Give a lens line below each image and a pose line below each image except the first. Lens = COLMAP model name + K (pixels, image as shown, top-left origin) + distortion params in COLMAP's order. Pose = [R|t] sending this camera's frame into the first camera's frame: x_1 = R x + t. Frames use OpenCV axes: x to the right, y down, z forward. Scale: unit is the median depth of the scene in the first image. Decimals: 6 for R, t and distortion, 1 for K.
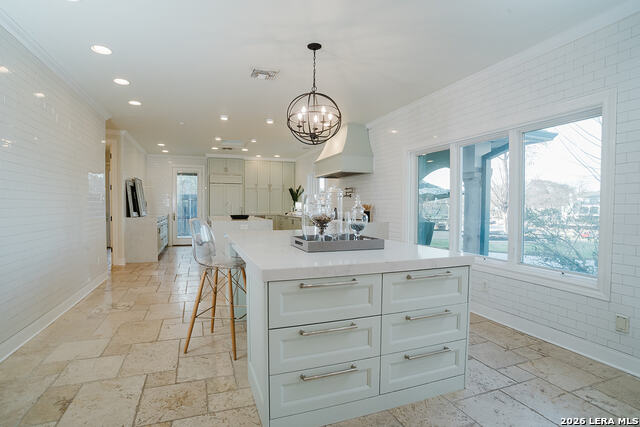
lens RADIAL K [[328.1, 0, 320.8], [0, 328.1, 216.4], [0, 0, 1]] dist [-0.040715, 0.009546]
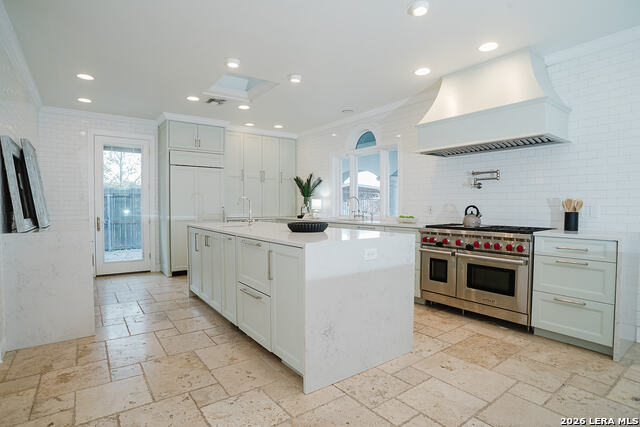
lens RADIAL K [[328.1, 0, 320.9], [0, 328.1, 210.7], [0, 0, 1]] dist [-0.040715, 0.009546]
pose [[0.956538, -0.008623, 0.291481, -0.286835], [0.013548, 0.999797, -0.014880, -0.010635], [-0.291294, 0.018182, 0.956461, 0.432150]]
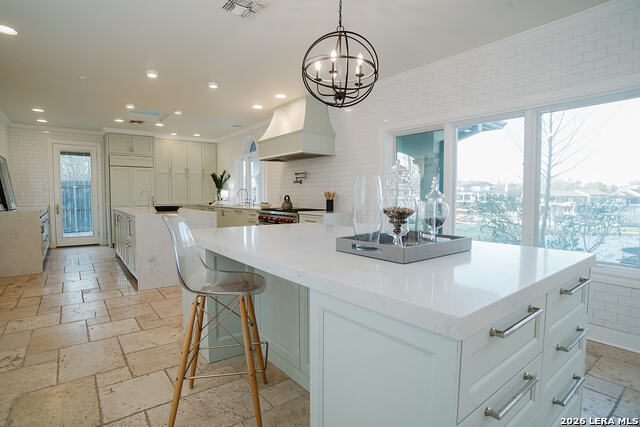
lens RADIAL K [[328.1, 0, 313.7], [0, 328.1, 212.4], [0, 0, 1]] dist [-0.040715, 0.009546]
pose [[0.956462, -0.020339, 0.291146, -0.110065], [0.013632, 0.999593, 0.025044, -0.002807], [-0.291537, -0.019985, 0.956351, 0.125942]]
